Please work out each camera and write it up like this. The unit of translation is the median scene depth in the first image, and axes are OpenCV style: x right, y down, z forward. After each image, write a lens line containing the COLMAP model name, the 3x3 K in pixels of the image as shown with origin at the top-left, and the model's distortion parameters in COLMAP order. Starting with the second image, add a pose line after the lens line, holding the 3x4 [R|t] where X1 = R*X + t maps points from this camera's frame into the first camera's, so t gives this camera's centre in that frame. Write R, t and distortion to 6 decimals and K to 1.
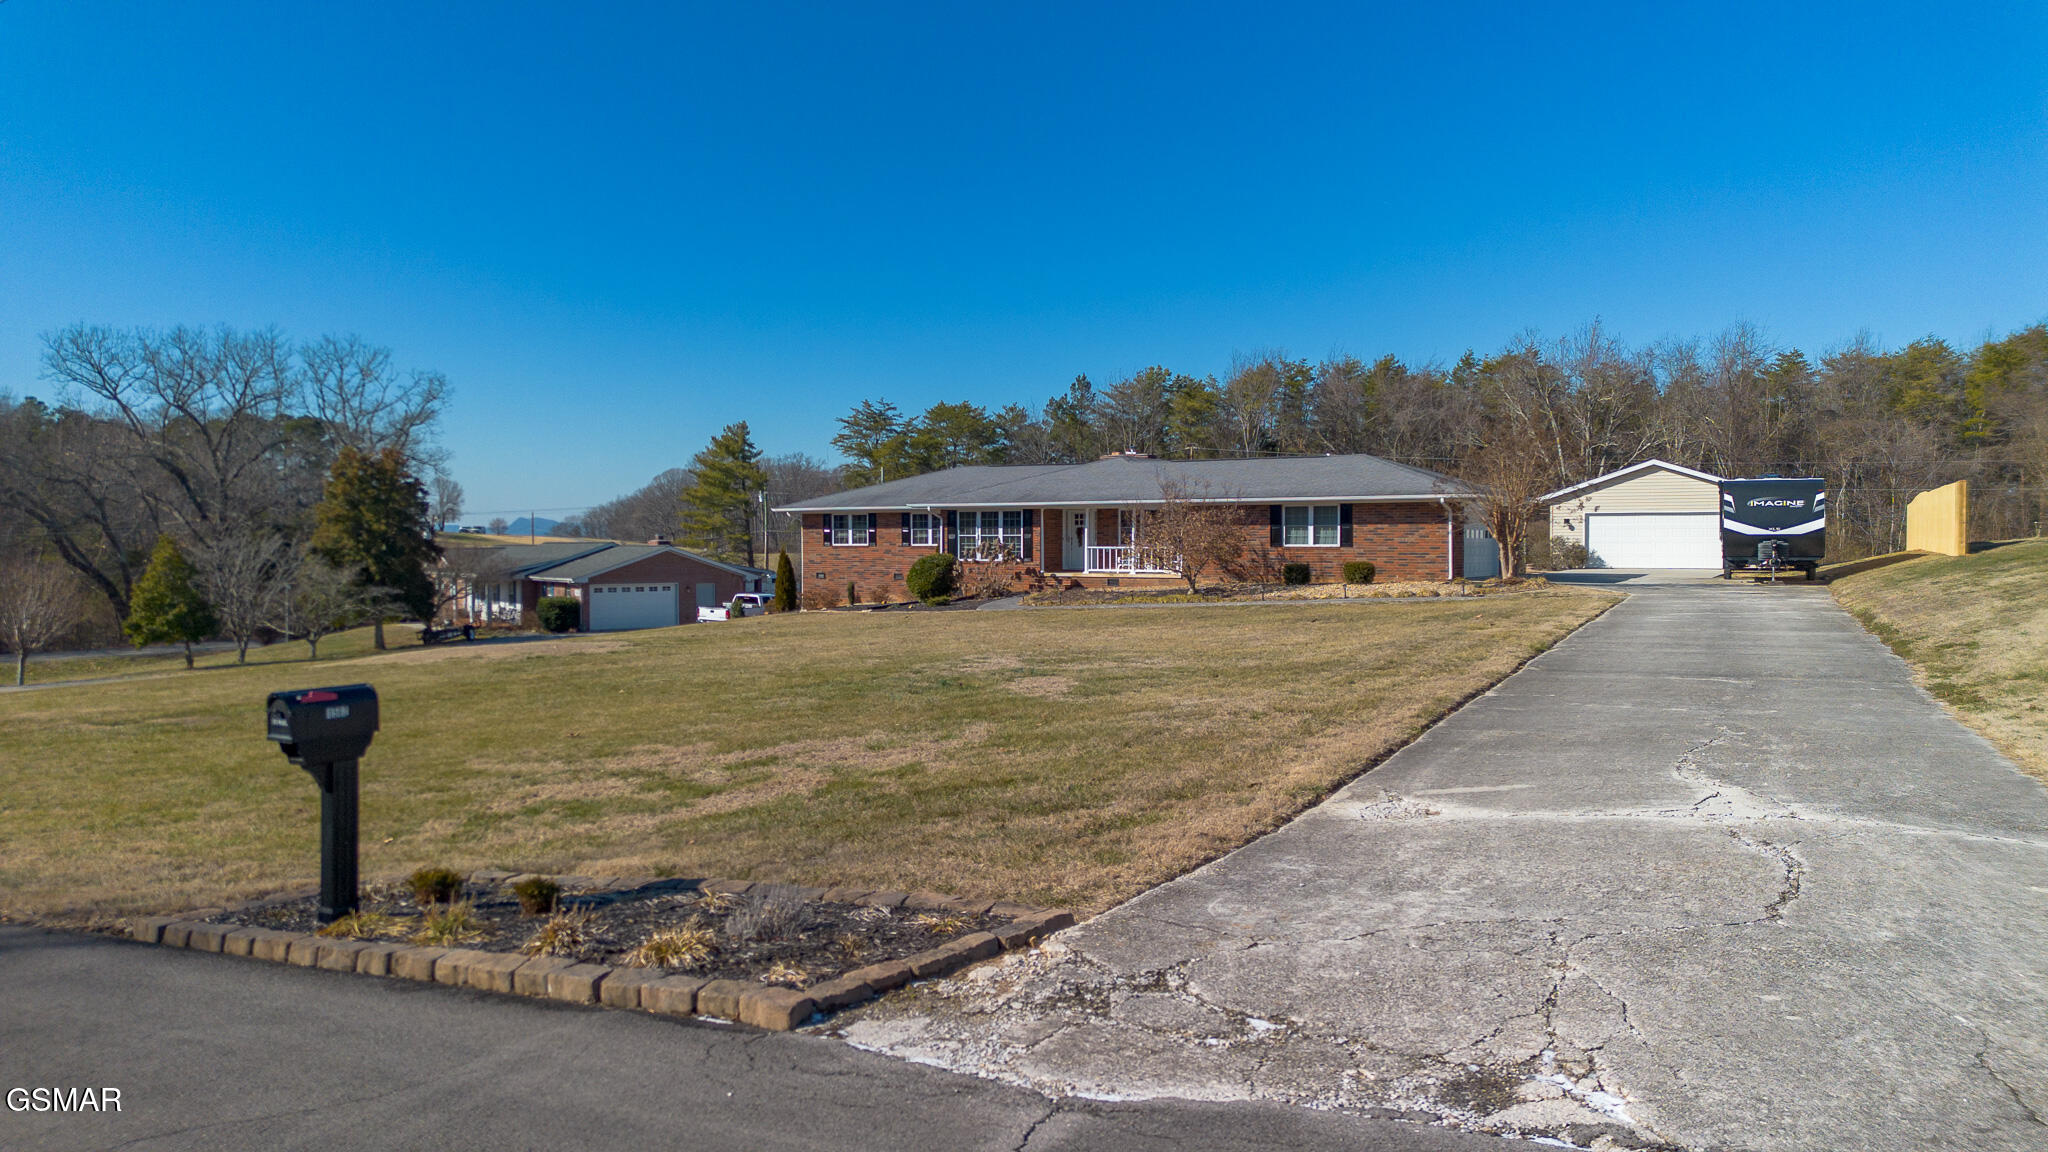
lens RADIAL K [[1432.7, 0, 1024.0], [0, 1432.7, 576.0], [0, 0, 1]] dist [0.084544, -0.089842]
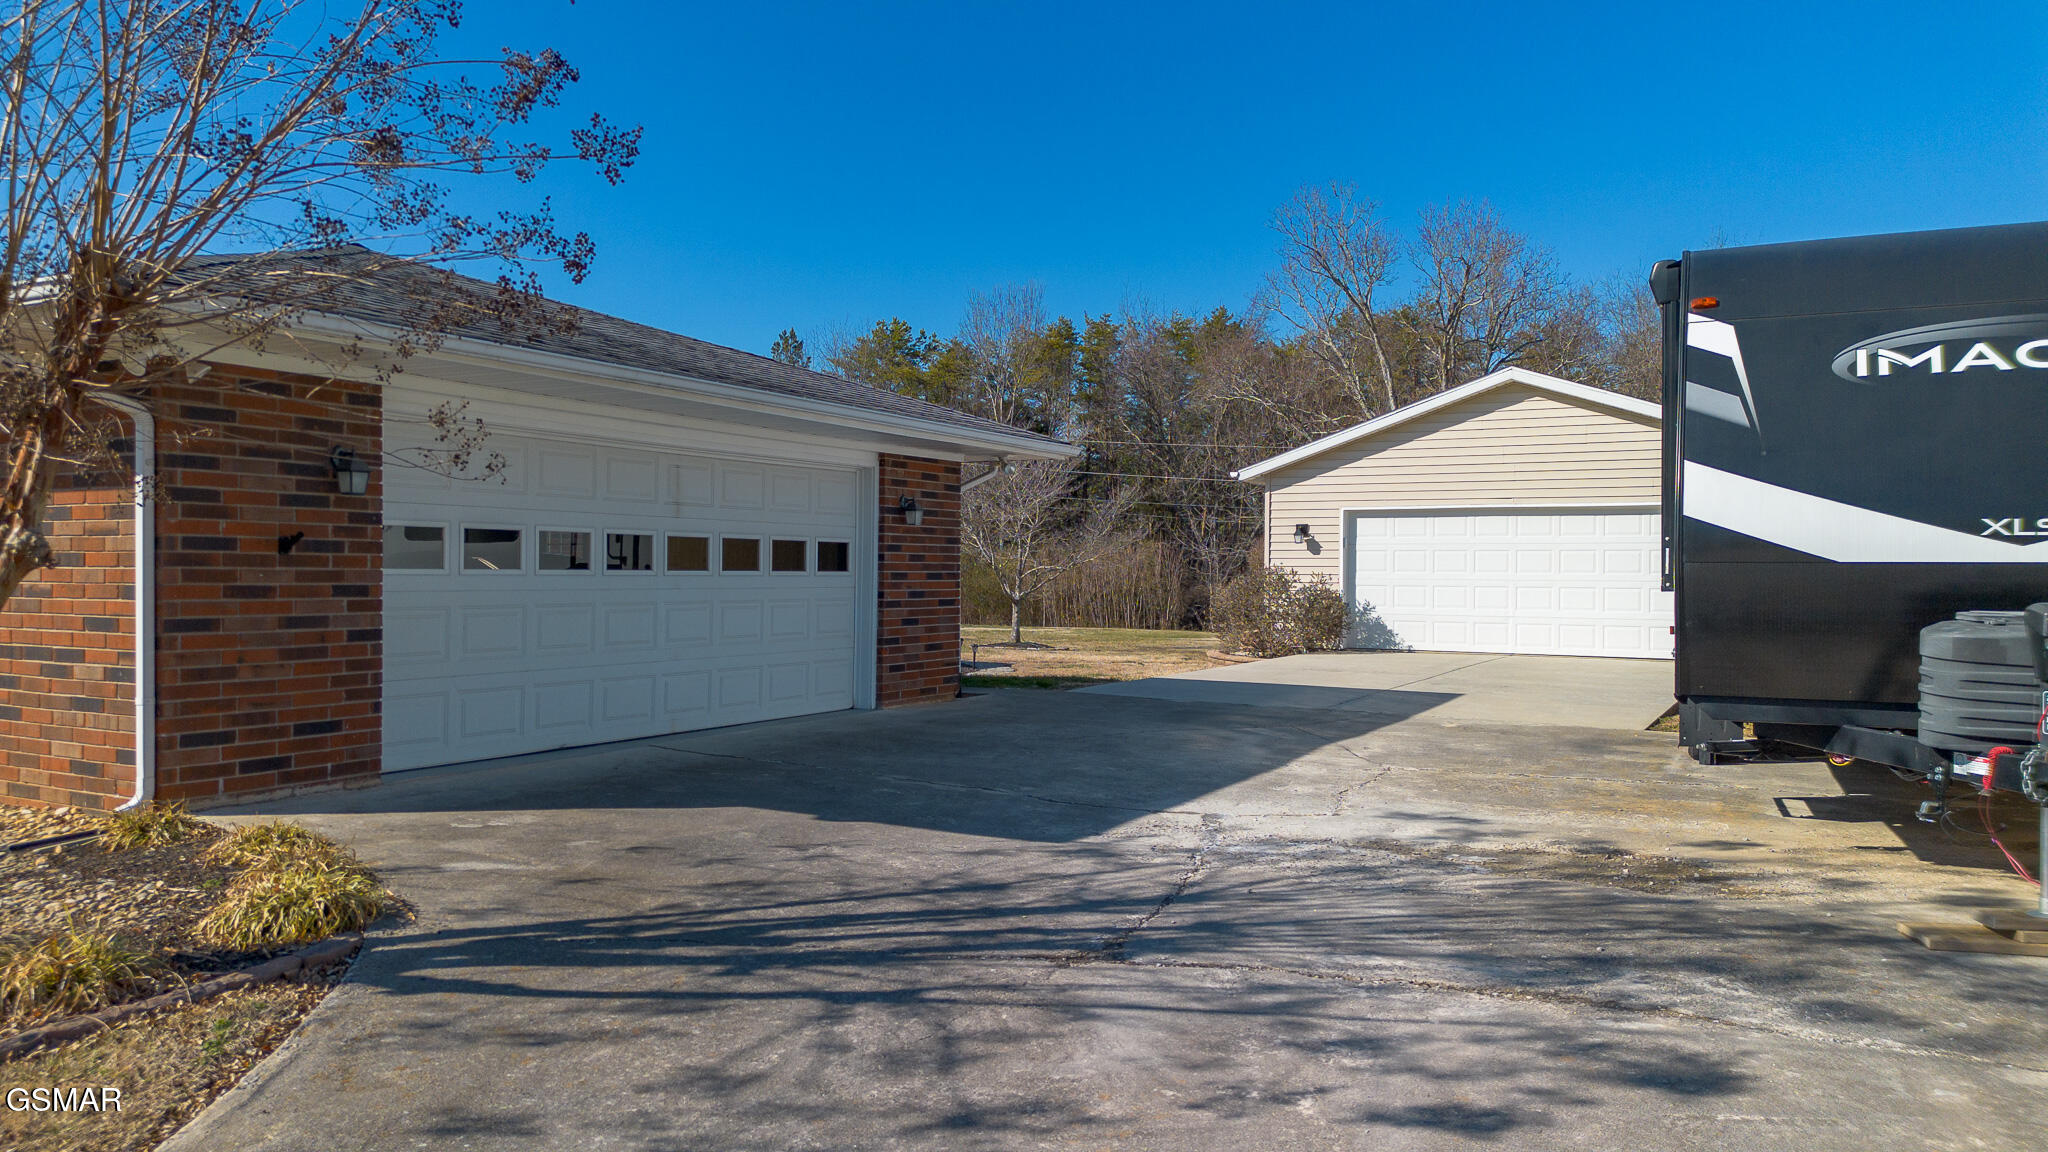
lens RADIAL K [[1432.7, 0, 1024.0], [0, 1432.7, 576.0], [0, 0, 1]] dist [0.084544, -0.089842]
pose [[0.999875, 0.010220, 0.012050, 0.303039], [-0.009974, 0.999744, -0.020334, -0.017134], [-0.012255, 0.020211, 0.999721, 0.626462]]
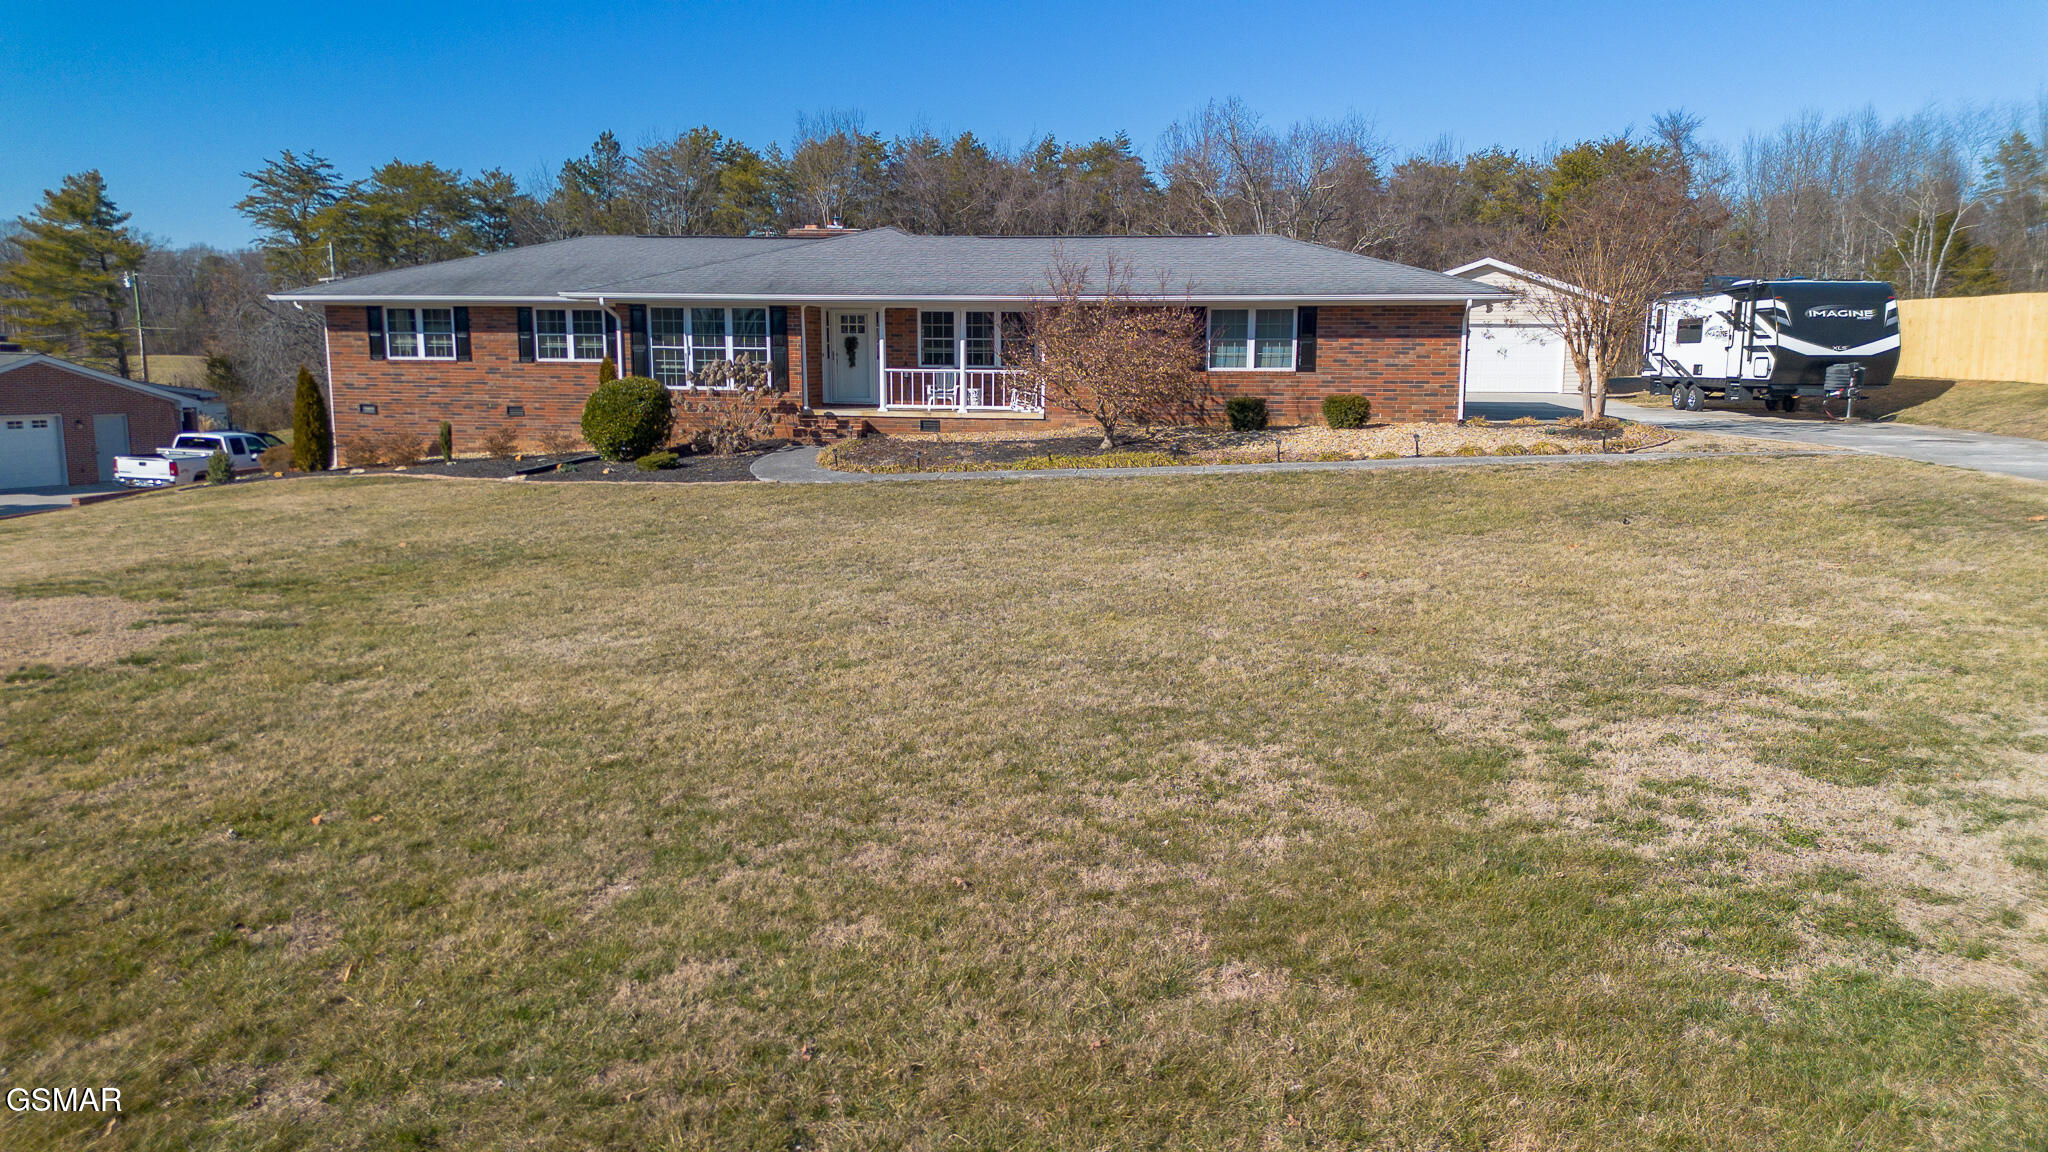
lens RADIAL K [[1432.7, 0, 1024.0], [0, 1432.7, 576.0], [0, 0, 1]] dist [0.084544, -0.089842]
pose [[0.924607, -0.053117, 0.377202, -0.124991], [0.002082, 0.990920, 0.134435, -0.012856], [-0.380918, -0.123514, 0.916322, 0.329942]]
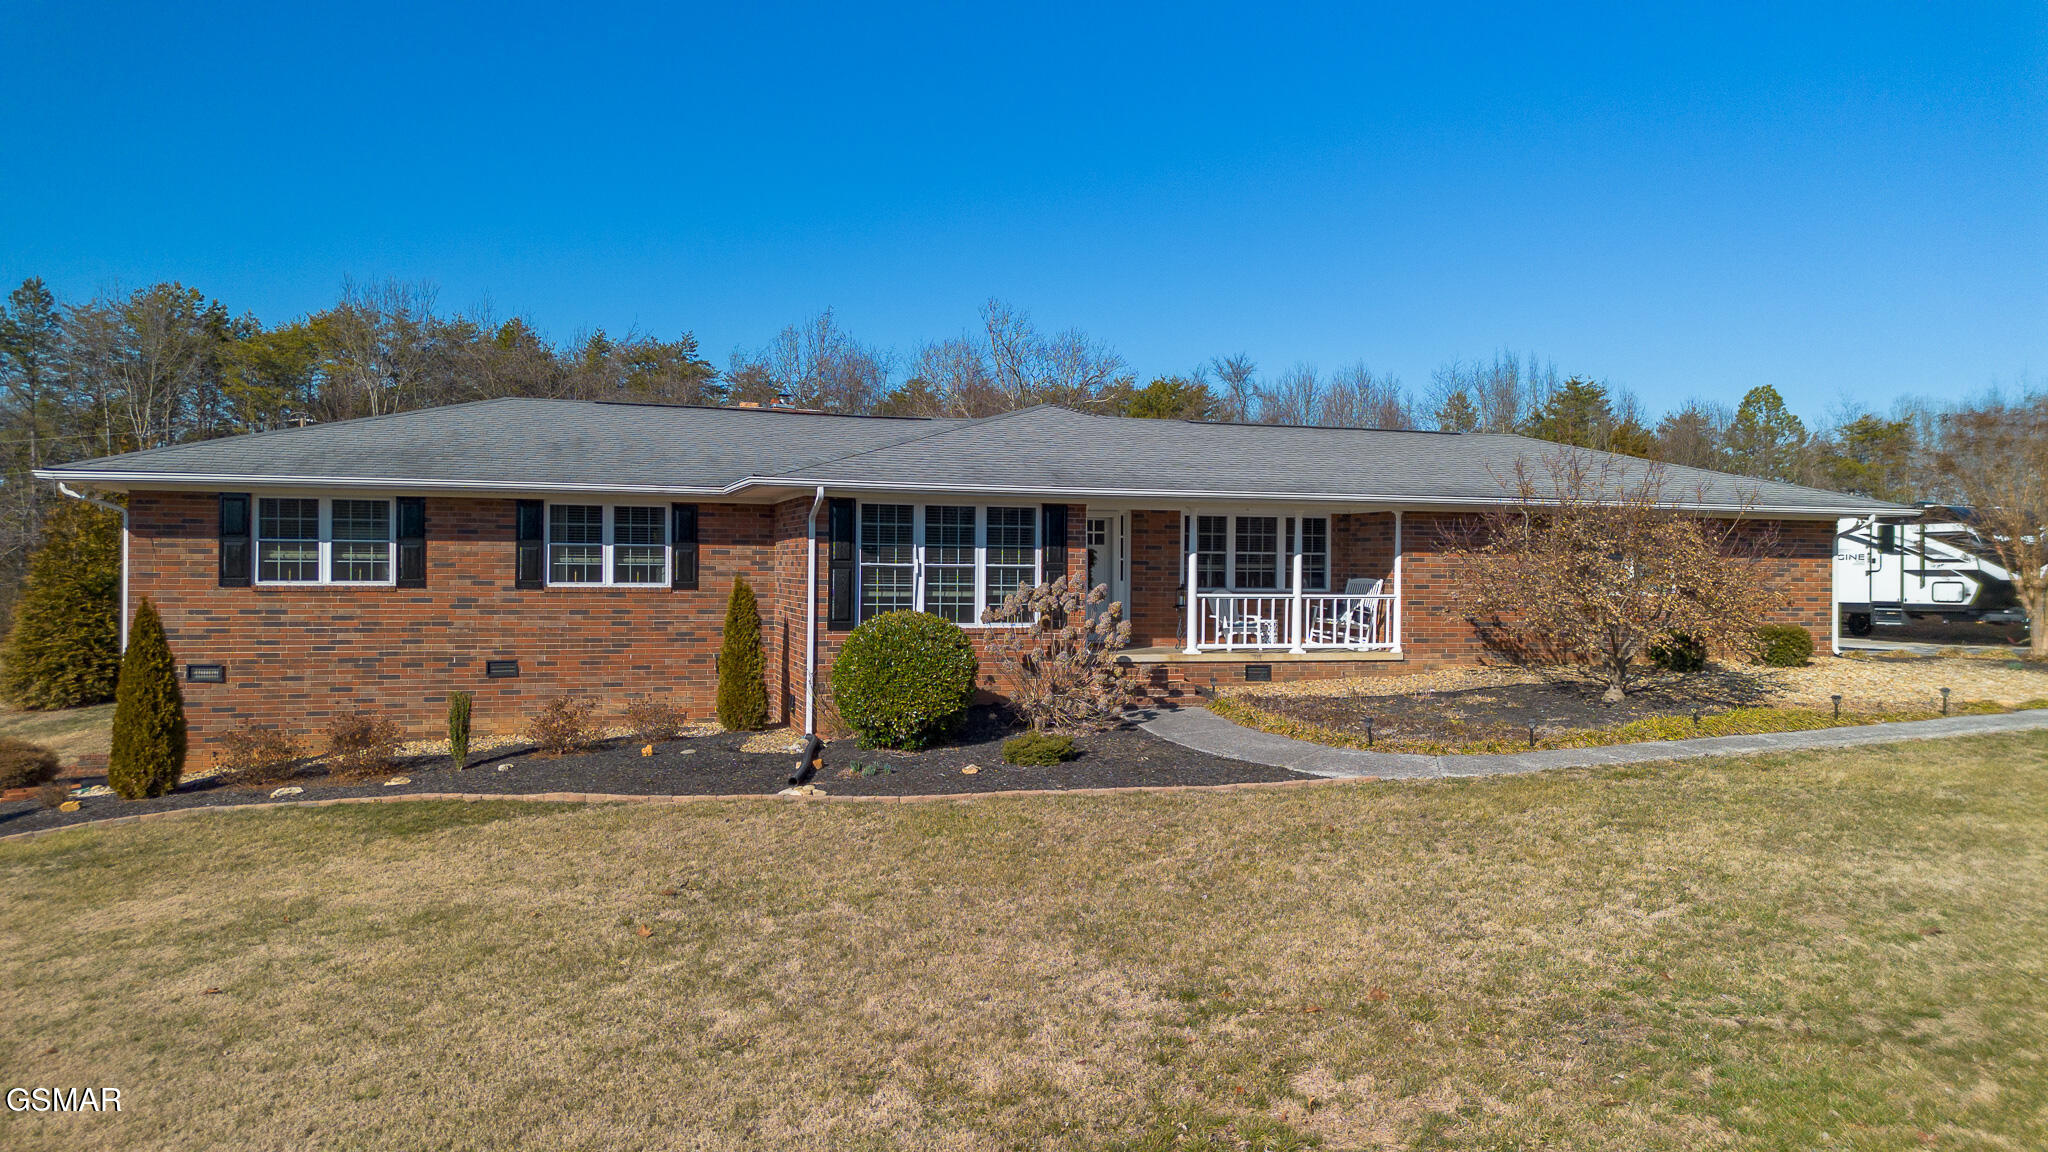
lens RADIAL K [[1432.7, 0, 1024.0], [0, 1432.7, 576.0], [0, 0, 1]] dist [0.084544, -0.089842]
pose [[0.660280, 0.004997, 0.751003, -0.284853], [0.008514, 0.999864, -0.014138, -0.017610], [-0.750971, 0.015729, 0.660147, 0.646957]]
